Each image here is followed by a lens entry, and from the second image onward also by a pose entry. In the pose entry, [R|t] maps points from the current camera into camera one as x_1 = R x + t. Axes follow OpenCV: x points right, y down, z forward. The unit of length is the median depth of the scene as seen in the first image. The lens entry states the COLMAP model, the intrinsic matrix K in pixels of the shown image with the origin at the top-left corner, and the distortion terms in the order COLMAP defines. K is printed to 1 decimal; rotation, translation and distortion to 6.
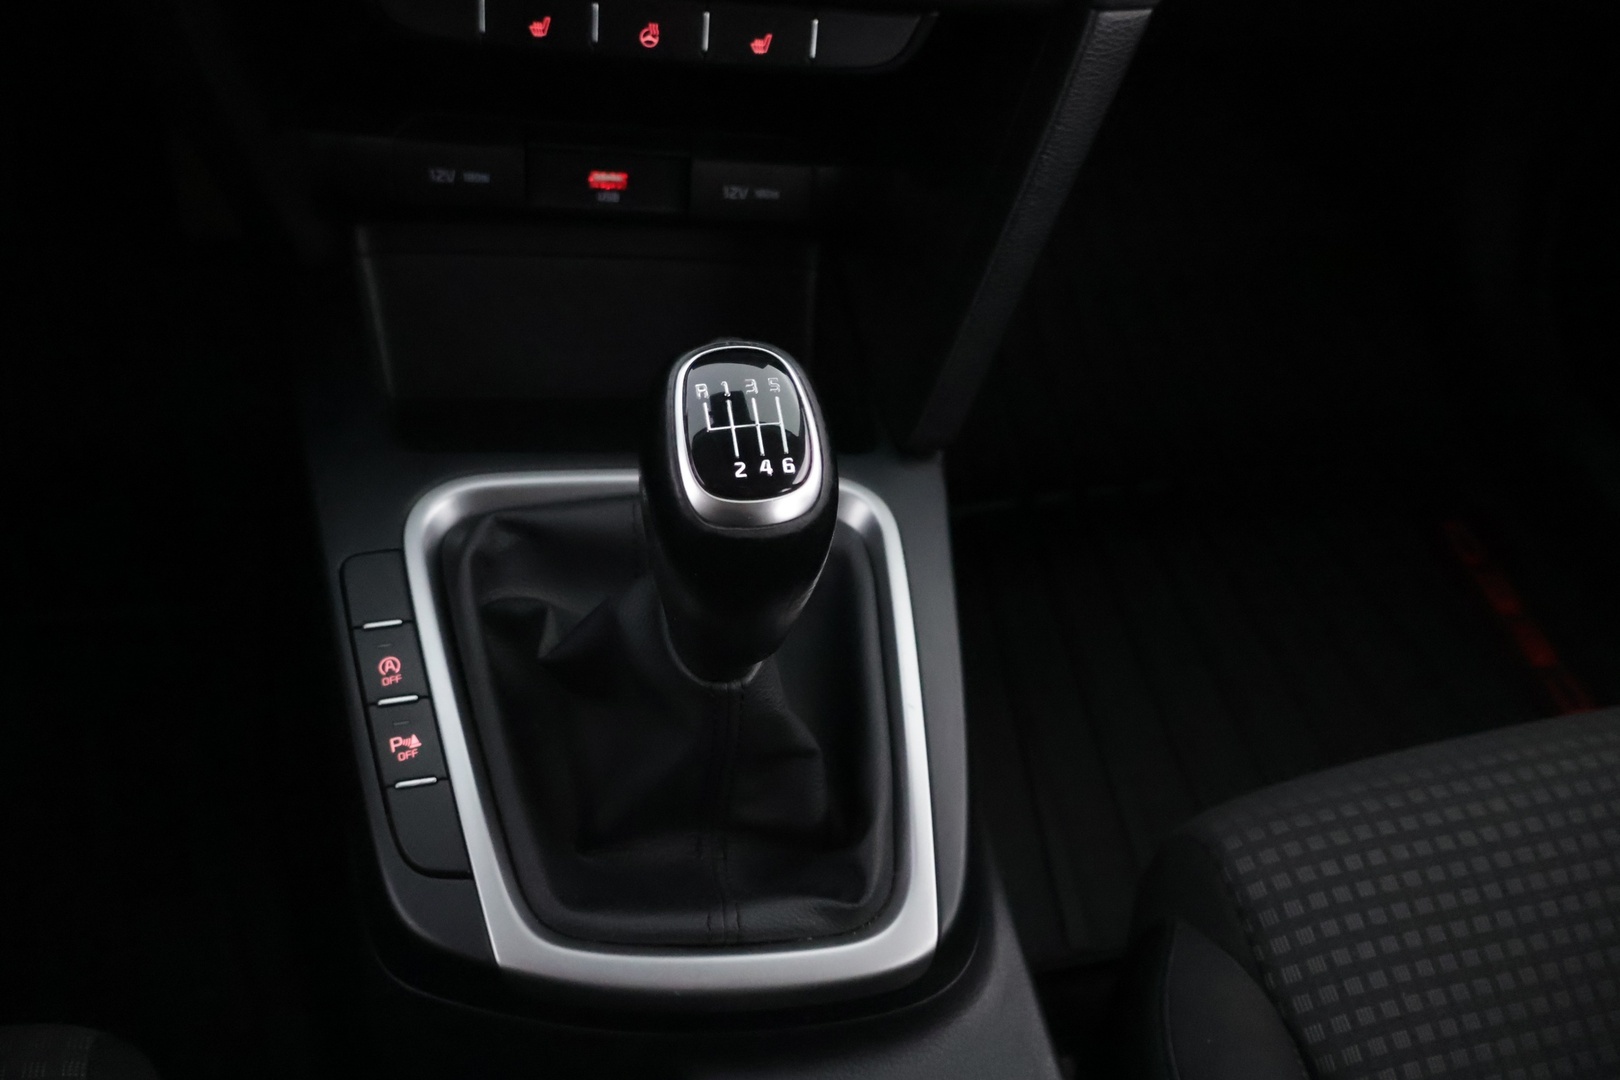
lens RADIAL K [[1358.1, 0, 810.3], [0, 1358.1, 528.5], [0, 0, 1]] dist [0.020293, 0.000887]
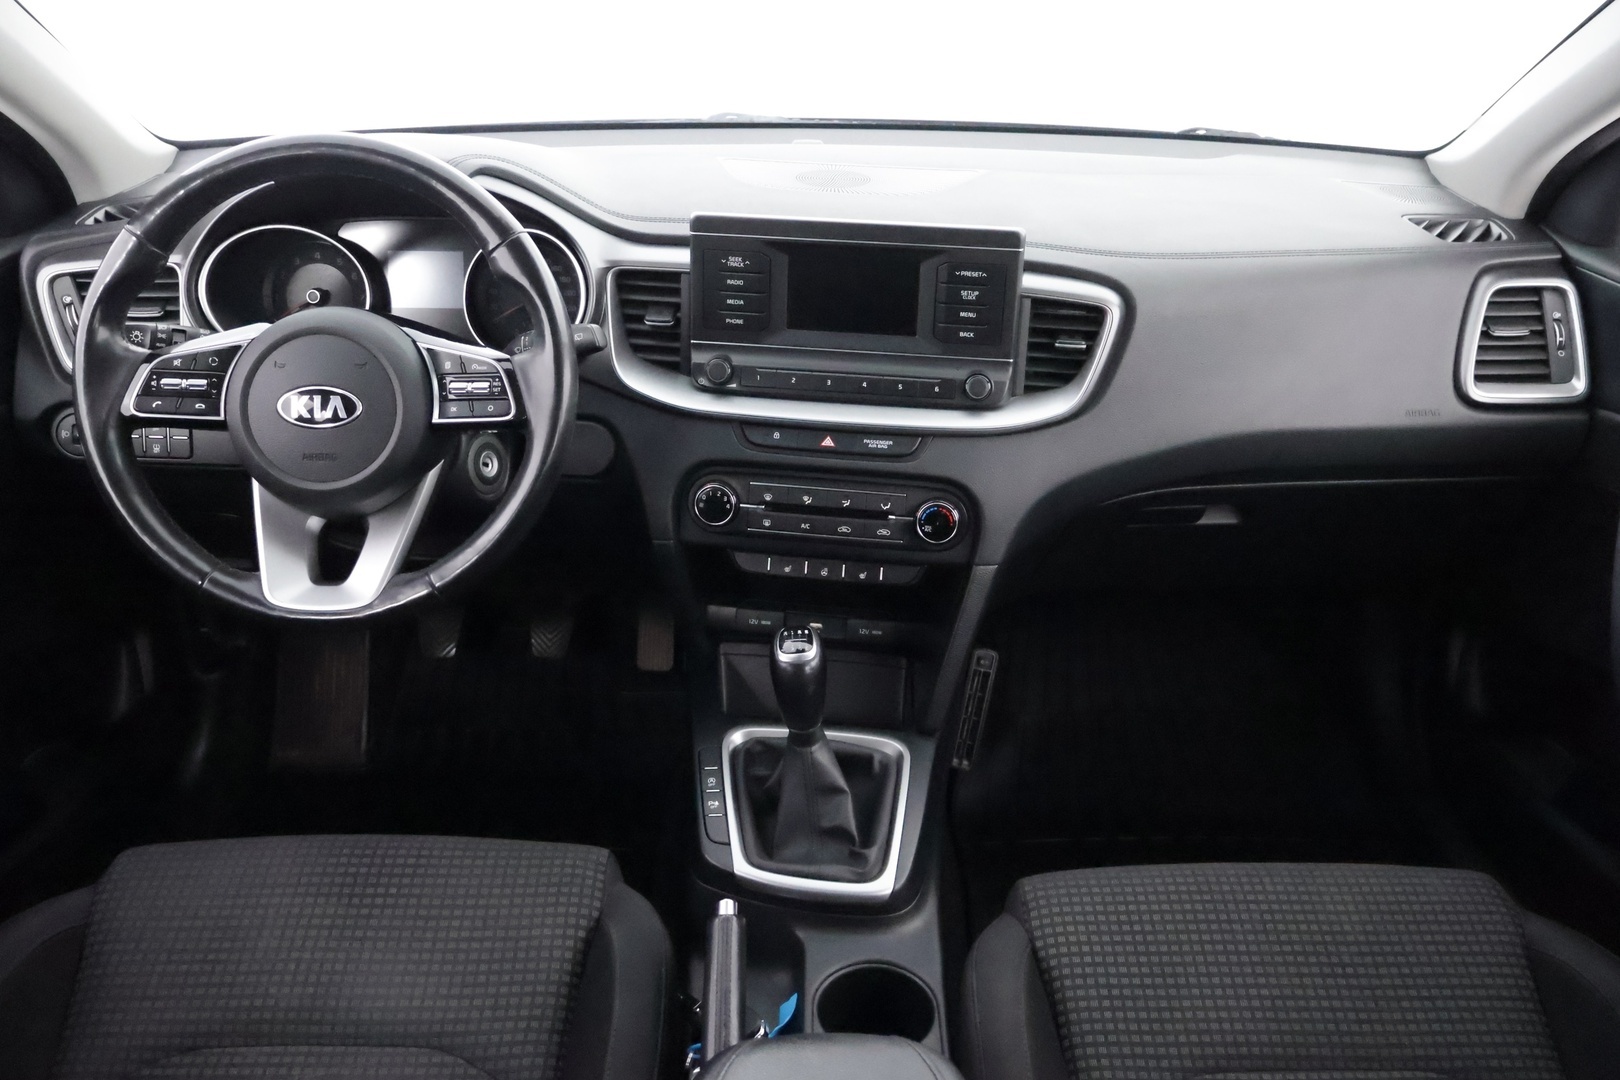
lens RADIAL K [[1358.1, 0, 795.5], [0, 1358.1, 549.4], [0, 0, 1]] dist [0.020293, 0.000887]
pose [[0.964912, 0.008746, -0.262428, 0.503568], [-0.106197, 0.927053, -0.359577, 0.555347], [0.240140, 0.374830, 0.895453, -1.407941]]
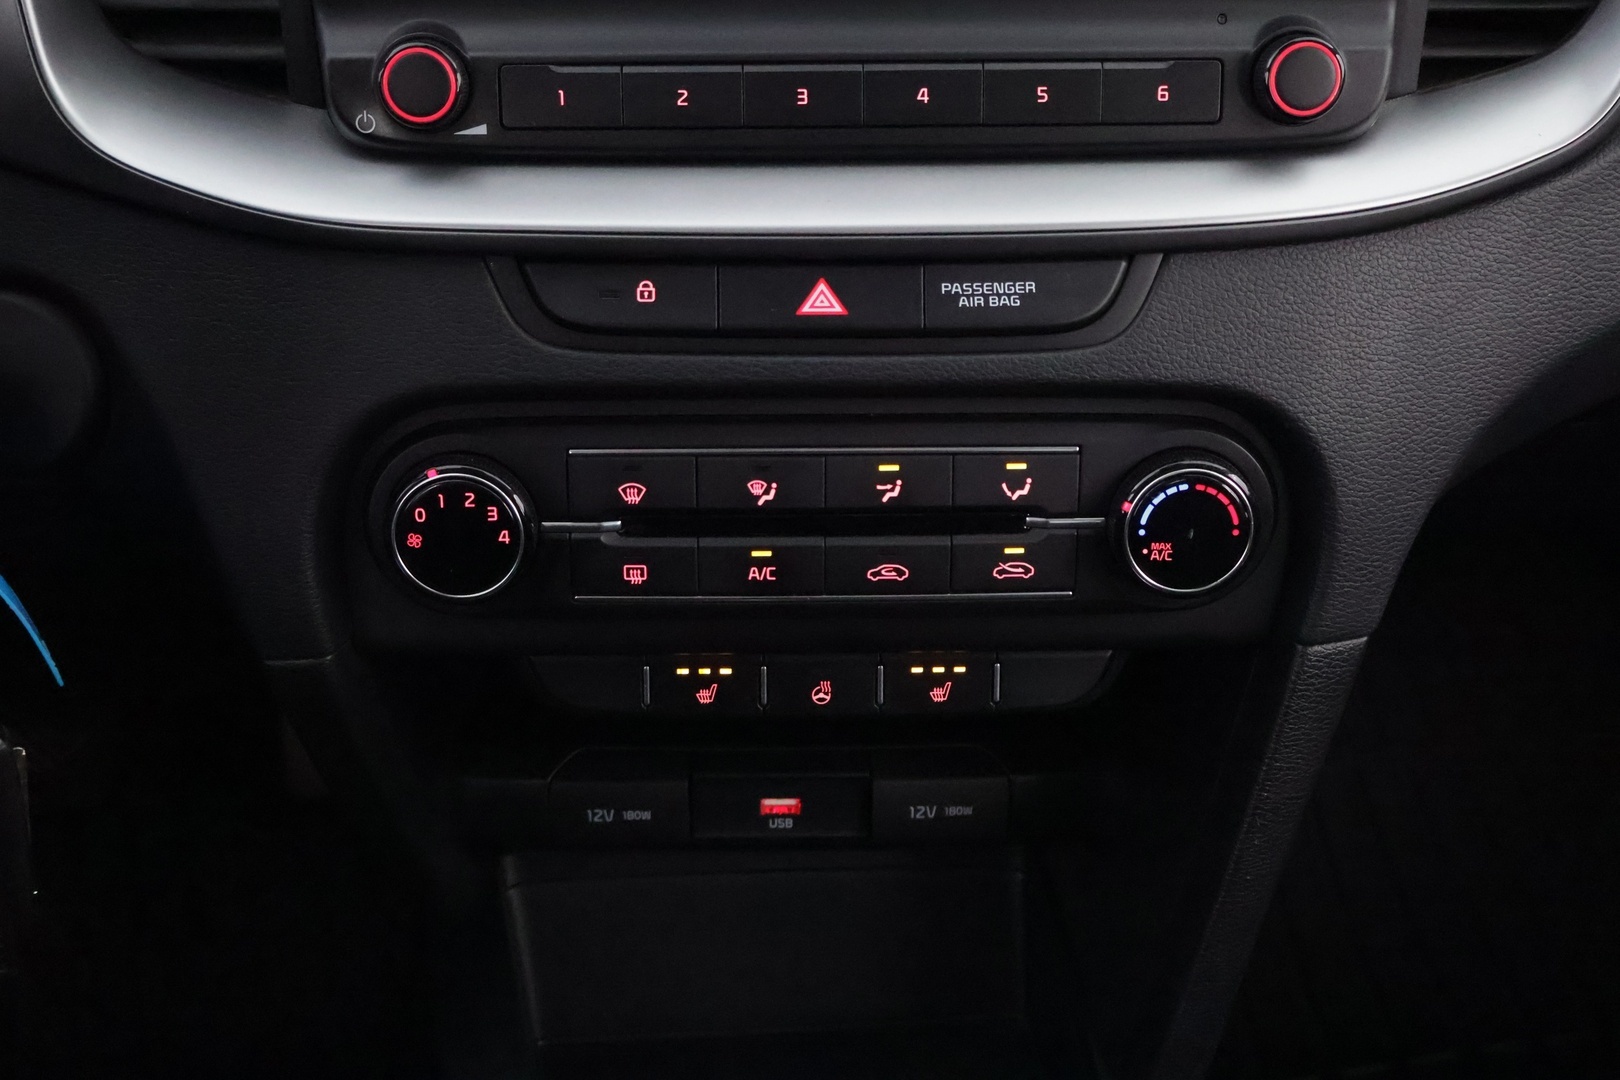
lens RADIAL K [[1881.1, 0, 803.9], [0, 1881.1, 530.6], [0, 0, 1]] dist [0.000946, 0.000000]
pose [[0.990315, -0.061829, -0.124311, 0.033077], [0.029407, 0.968462, -0.247420, -0.128354], [0.135688, 0.241368, 0.960901, -0.238735]]
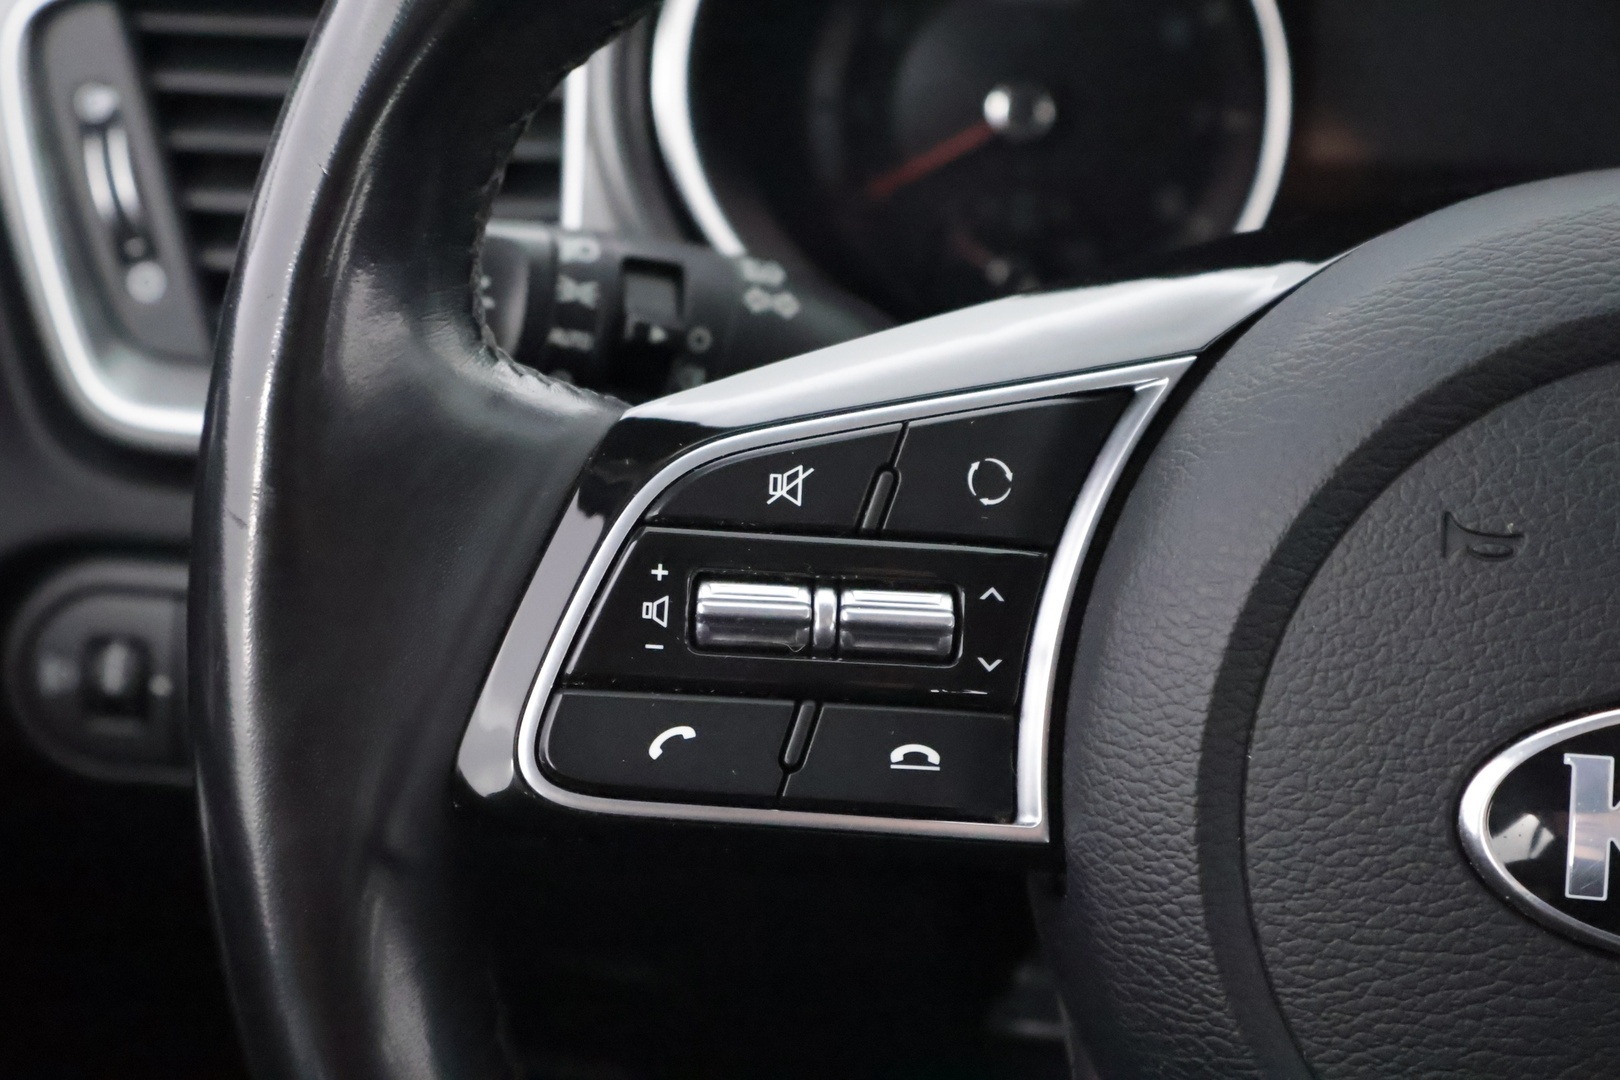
lens RADIAL K [[2413.4, 0, 803.3], [0, 2413.4, 493.6], [0, 0, 1]] dist [0.026433, 0.000000]
pose [[0.920165, 0.038270, -0.389657, -0.729870], [-0.193972, 0.909053, -0.368778, -0.139526], [0.340105, 0.414919, 0.843902, -0.378777]]
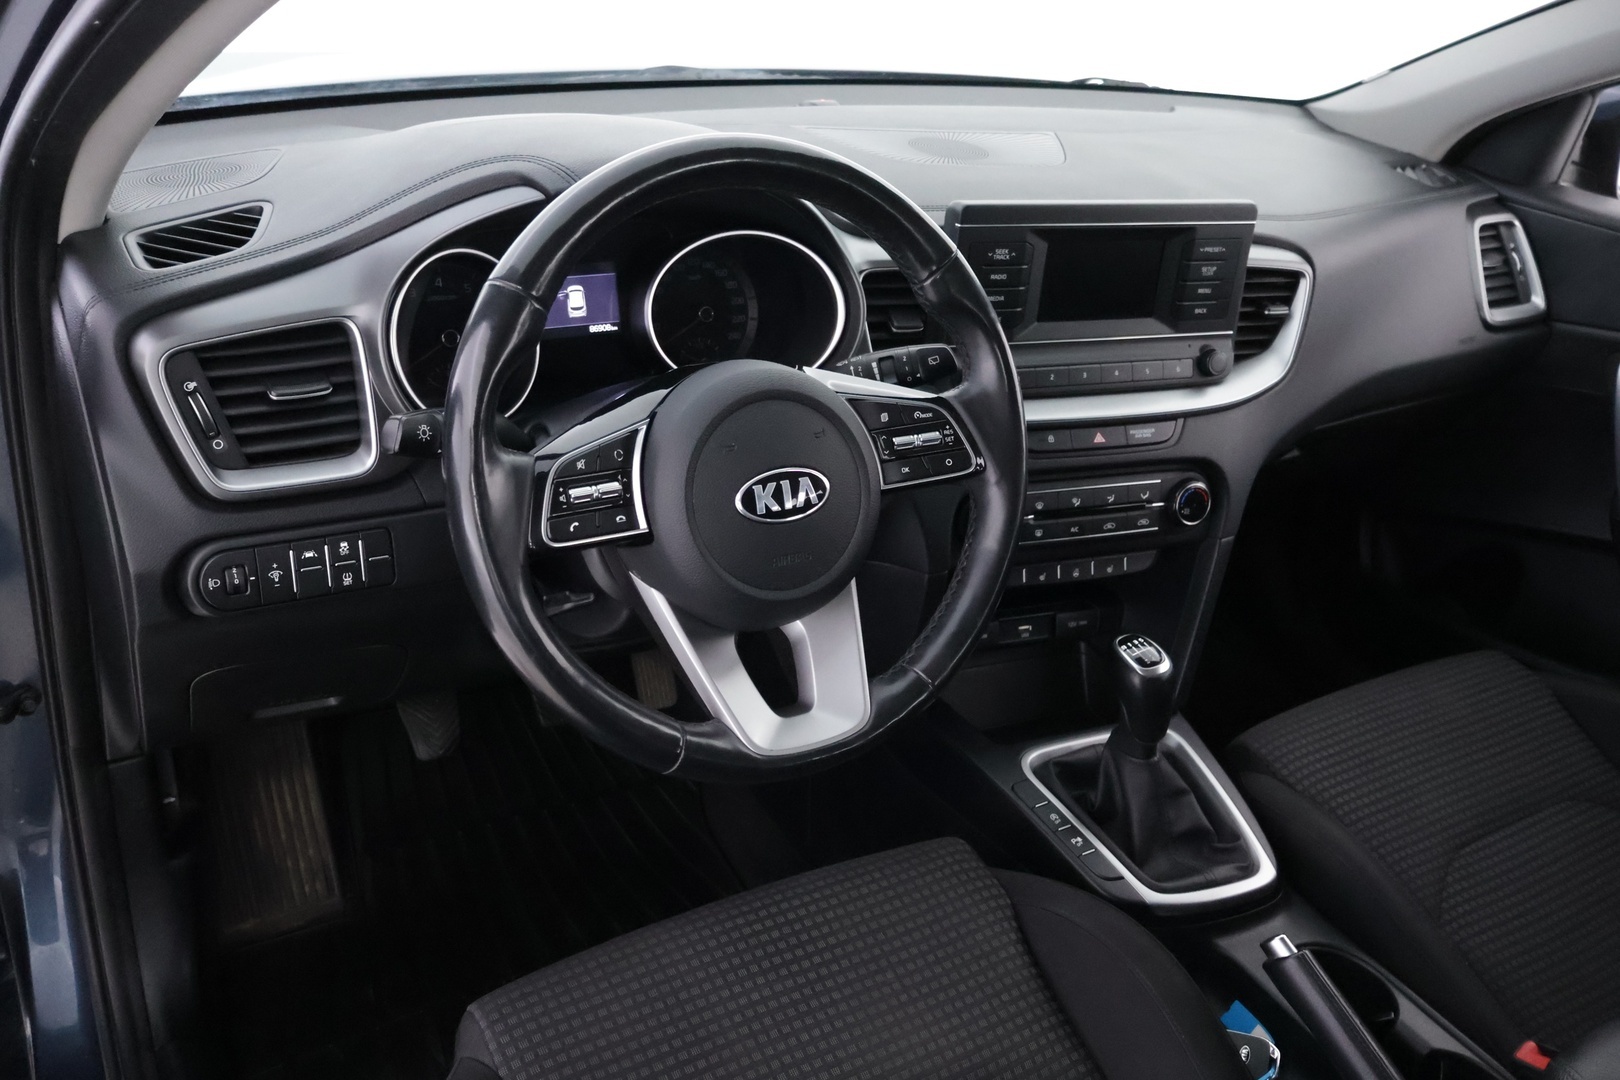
lens RADIAL K [[1358.1, 0, 812.5], [0, 1358.1, 542.9], [0, 0, 1]] dist [0.020293, 0.000887]
pose [[0.957114, -0.159583, 0.241797, -1.109346], [0.224501, 0.936076, -0.270851, 0.180777], [-0.183117, 0.313519, 0.931759, -1.288220]]
